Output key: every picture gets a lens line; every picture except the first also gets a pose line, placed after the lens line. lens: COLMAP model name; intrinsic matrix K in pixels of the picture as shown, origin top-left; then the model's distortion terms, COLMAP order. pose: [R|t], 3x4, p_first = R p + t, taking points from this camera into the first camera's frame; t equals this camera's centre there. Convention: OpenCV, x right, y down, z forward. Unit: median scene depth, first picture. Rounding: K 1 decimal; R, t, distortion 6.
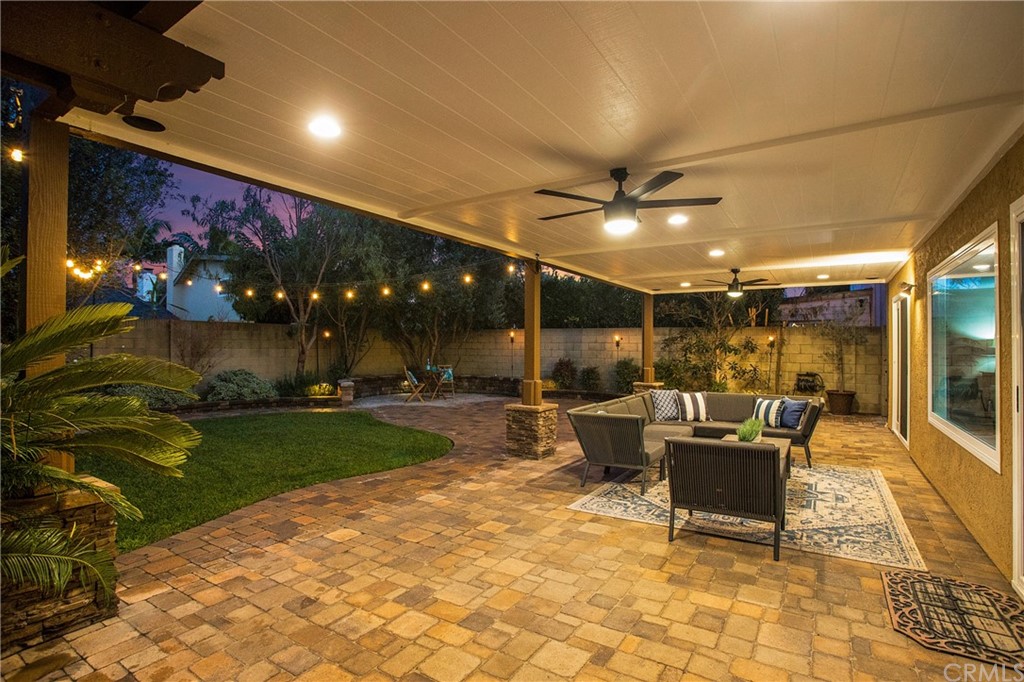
lens RADIAL K [[499.1, 0, 512.0], [0, 499.1, 341.0], [0, 0, 1]] dist [-0.077895, 0.036124]
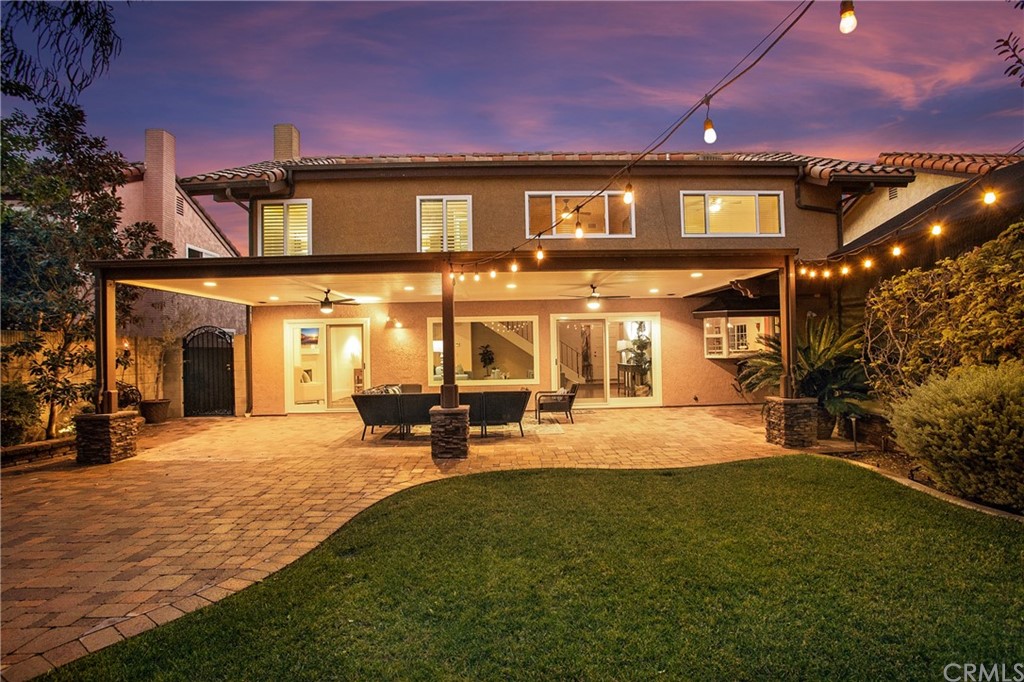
lens RADIAL K [[499.1, 0, 512.0], [0, 499.1, 341.0], [0, 0, 1]] dist [-0.077895, 0.036124]
pose [[-0.557961, 0.020363, 0.829618, -0.895730], [0.007254, 0.999780, -0.019660, 0.006938], [-0.829836, -0.004952, -0.557986, 1.459936]]
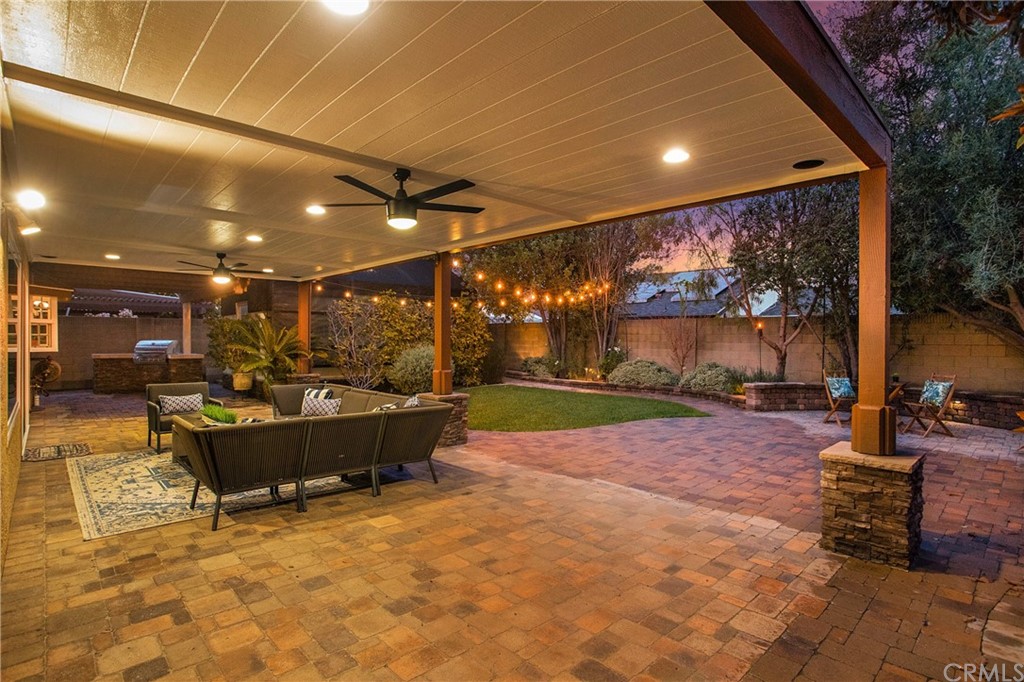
lens RADIAL K [[519.3, 0, 512.0], [0, 519.3, 341.0], [0, 0, 1]] dist [-0.075814, 0.037848]
pose [[-0.239218, -0.001936, -0.970964, 1.023139], [0.005385, 0.999980, -0.003320, 0.021369], [0.970951, -0.006023, -0.239203, 1.372925]]
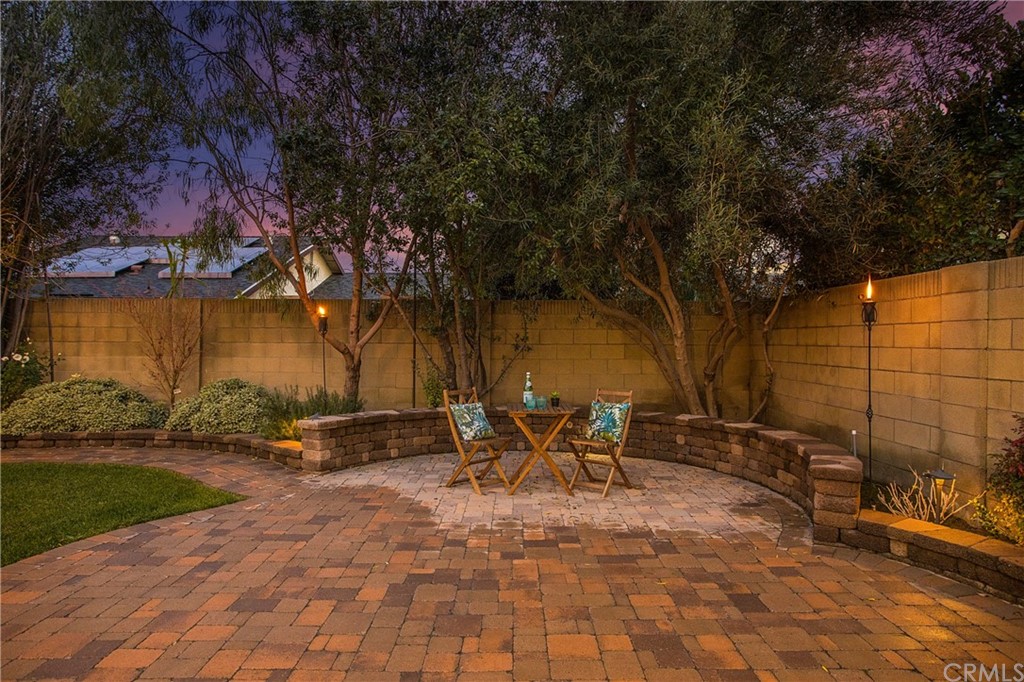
lens RADIAL K [[625.9, 0, 512.0], [0, 625.9, 341.0], [0, 0, 1]] dist [-0.064870, 0.054321]
pose [[0.538602, -0.002814, -0.842556, 0.384543], [0.009507, 0.999951, 0.002738, 0.023124], [0.842507, -0.009484, 0.538602, 1.438368]]
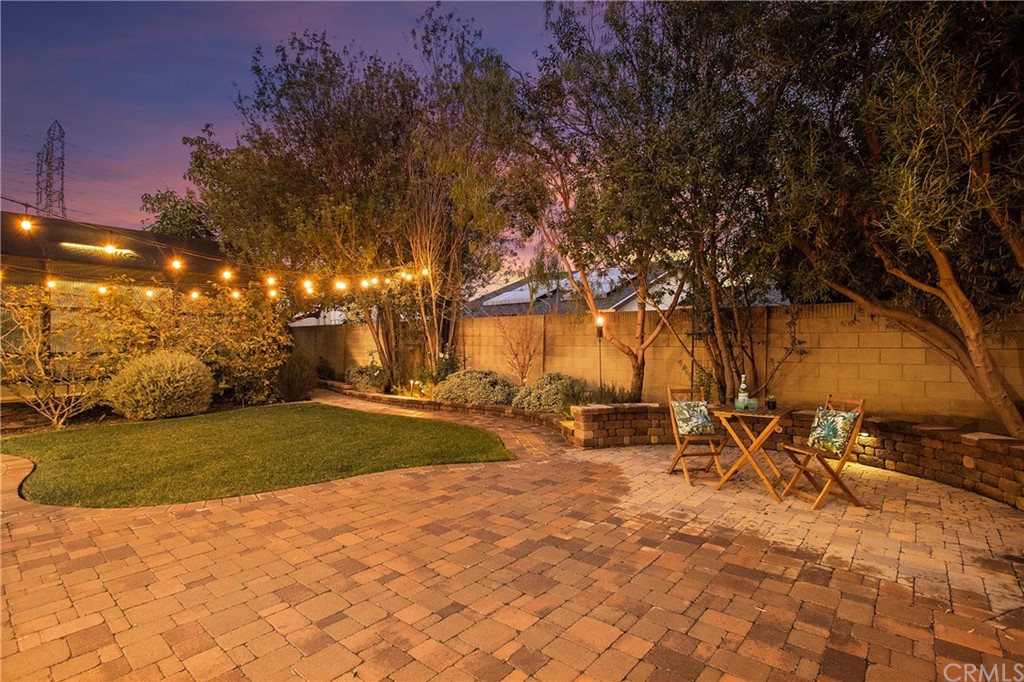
lens RADIAL K [[499.1, 0, 512.0], [0, 499.1, 341.0], [0, 0, 1]] dist [-0.077895, 0.036124]
pose [[-0.134508, -0.010981, -0.990852, 0.409118], [0.010516, 0.999866, -0.012509, 0.025683], [0.990857, -0.012102, -0.134375, 1.687796]]
